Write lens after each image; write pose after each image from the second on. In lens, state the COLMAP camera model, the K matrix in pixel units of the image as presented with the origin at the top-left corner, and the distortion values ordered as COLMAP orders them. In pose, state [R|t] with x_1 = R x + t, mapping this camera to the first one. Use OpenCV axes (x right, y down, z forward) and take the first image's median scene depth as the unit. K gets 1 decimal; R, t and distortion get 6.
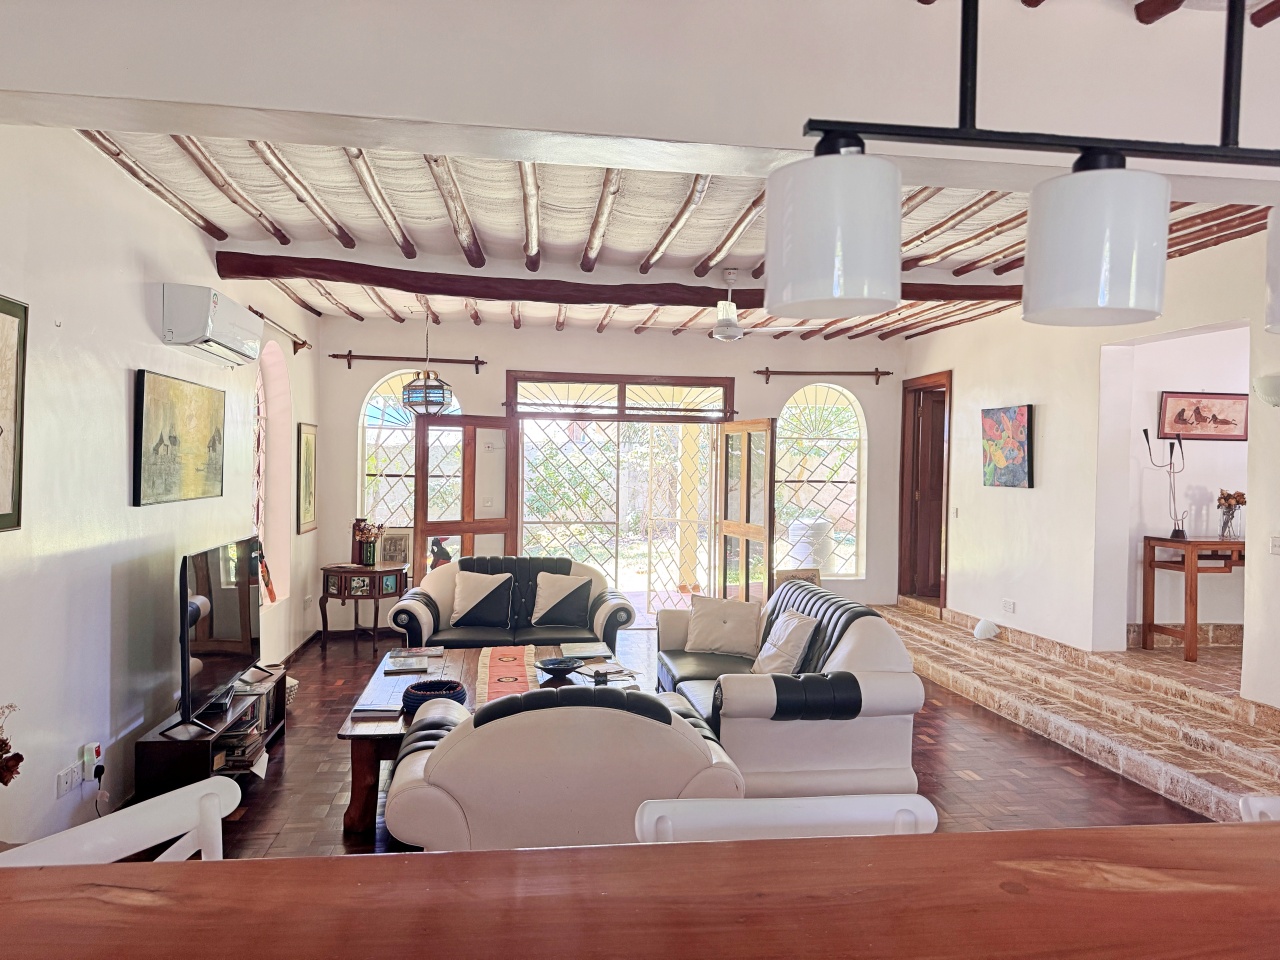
lens RADIAL K [[900.0, 0, 640.6], [0, 900.0, 484.1], [0, 0, 1]] dist [0.060829, -0.064484]
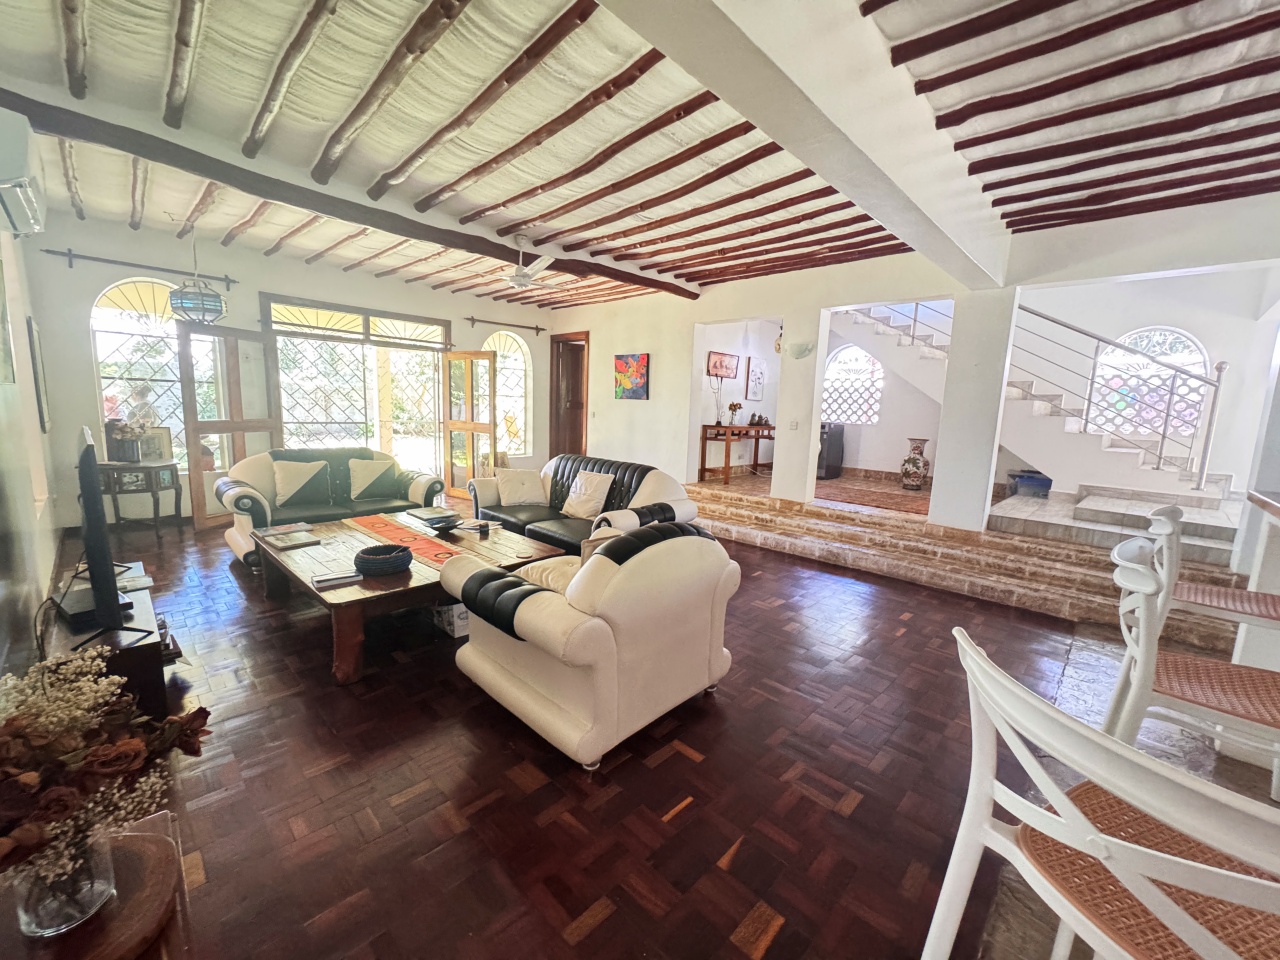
lens RADIAL K [[514.2, 0, 644.9], [0, 514.2, 483.9], [0, 0, 1]] dist [-0.005495, -0.000246]
pose [[0.787425, -0.078345, 0.611411, -0.246701], [-0.013112, 0.989537, 0.143684, 0.025759], [-0.616271, -0.121158, 0.778159, 0.193524]]
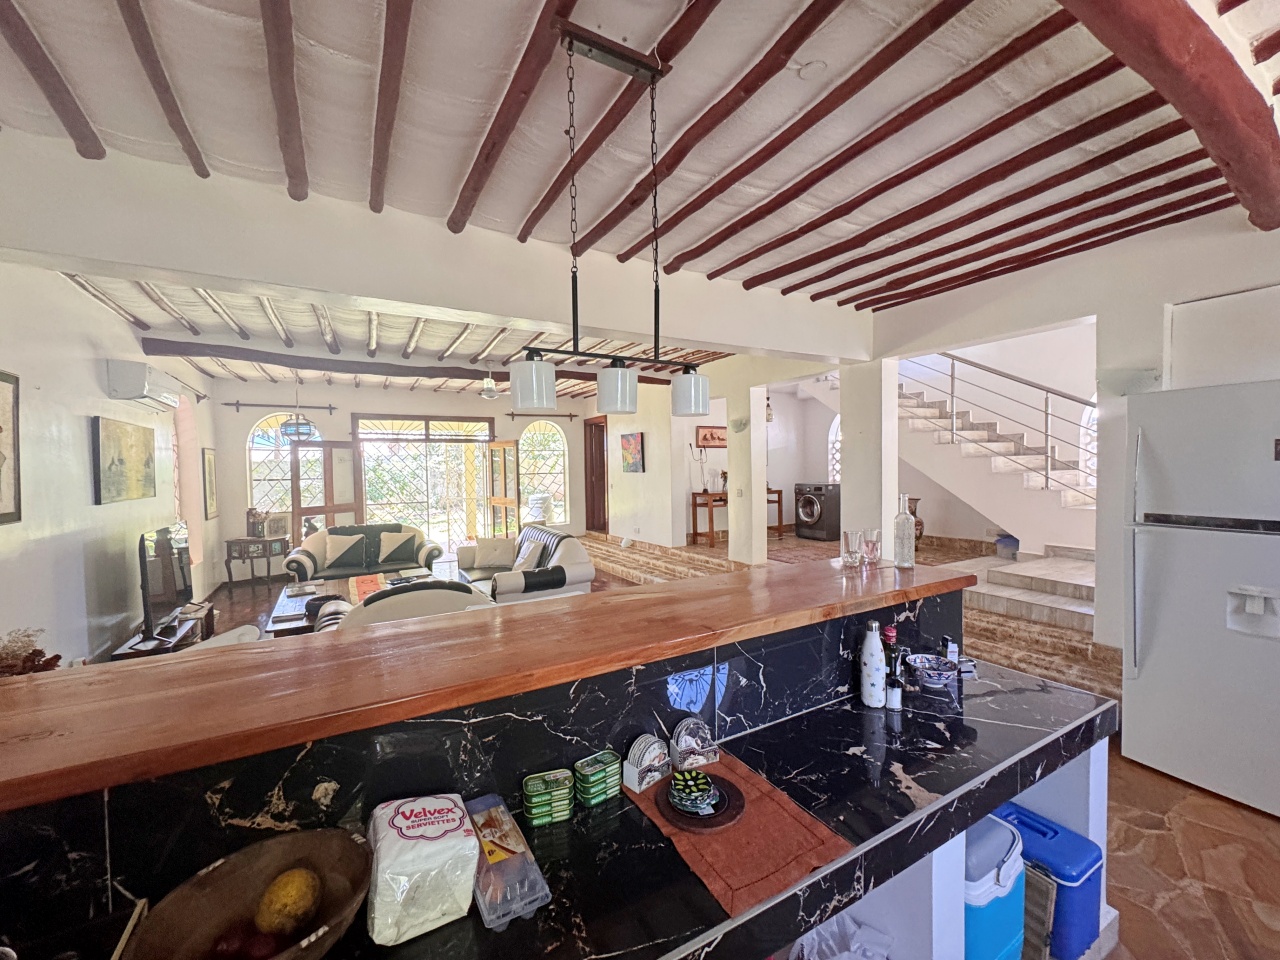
lens RADIAL K [[514.2, 0, 640.6], [0, 514.2, 482.9], [0, 0, 1]] dist [-0.005495, -0.000246]
pose [[0.928207, -0.044518, 0.369393, -0.013393], [0.039545, 0.998997, 0.021027, 0.003476], [-0.369958, -0.004910, 0.929036, -0.094485]]
